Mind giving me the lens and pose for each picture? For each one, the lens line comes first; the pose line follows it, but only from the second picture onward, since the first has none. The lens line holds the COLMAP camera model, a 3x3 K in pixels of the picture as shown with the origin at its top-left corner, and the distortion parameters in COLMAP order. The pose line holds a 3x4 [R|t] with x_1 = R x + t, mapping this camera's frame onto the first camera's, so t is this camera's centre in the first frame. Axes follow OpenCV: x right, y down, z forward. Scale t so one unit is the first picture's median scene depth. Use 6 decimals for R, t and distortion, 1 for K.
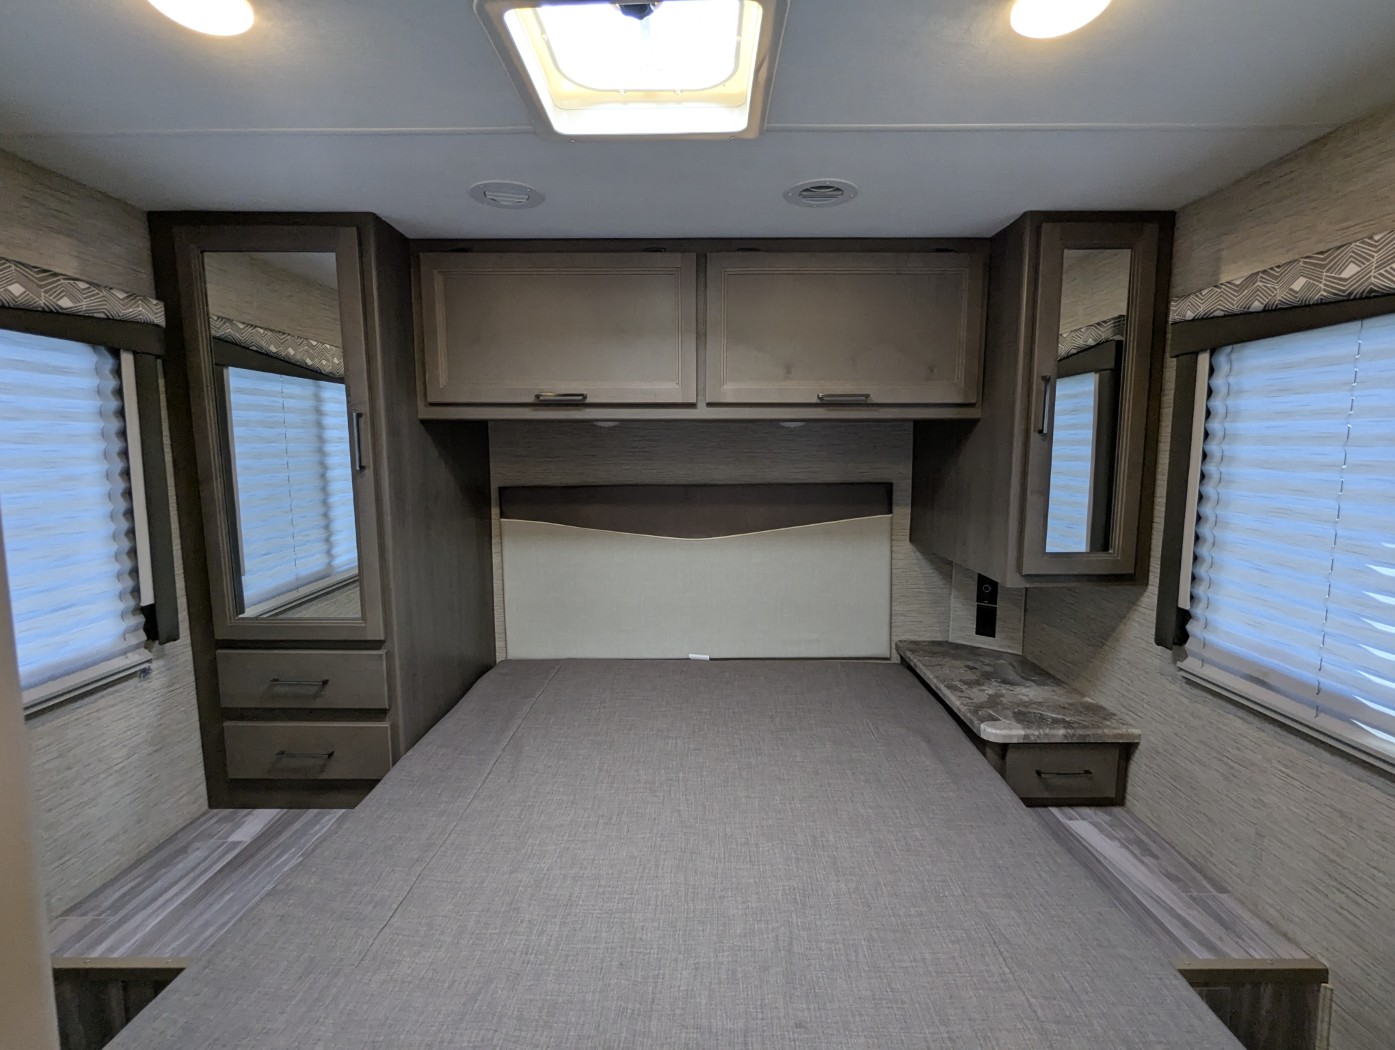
lens RADIAL K [[661.3, 0, 697.5], [0, 661.3, 525.0], [0, 0, 1]] dist [-0.001248, -0.000790]
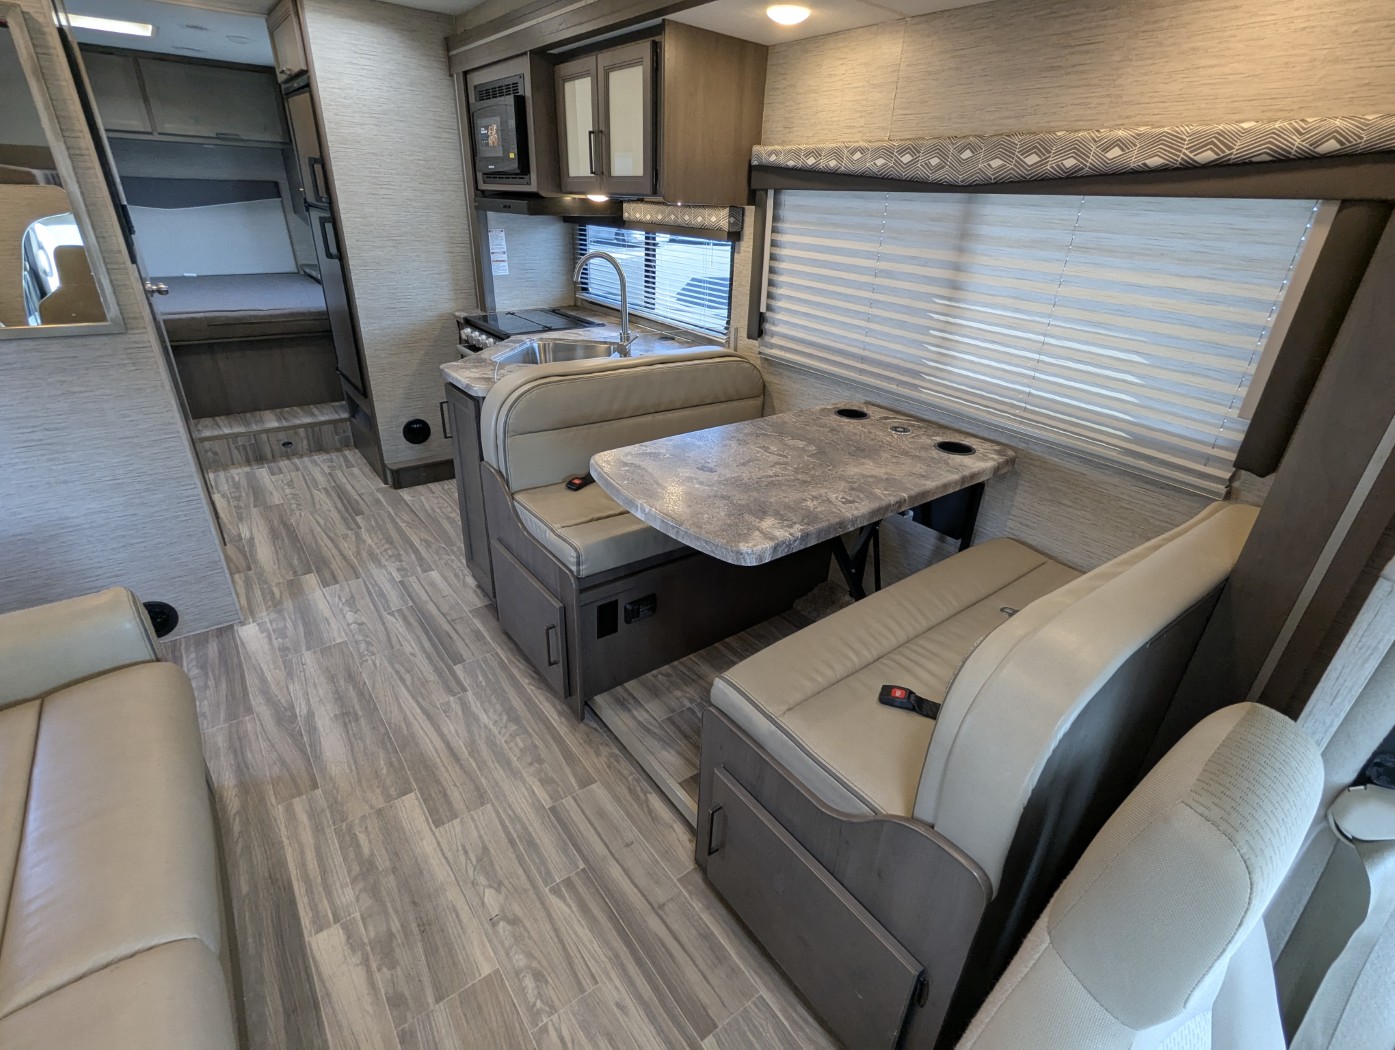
lens RADIAL K [[662.4, 0, 697.4], [0, 662.4, 526.2], [0, 0, 1]] dist [-0.002641, 0.001348]
pose [[0.794211, -0.237741, 0.559203, -0.105454], [0.027668, 0.933478, 0.357566, 0.318633], [-0.607012, -0.268511, 0.747956, -2.194416]]
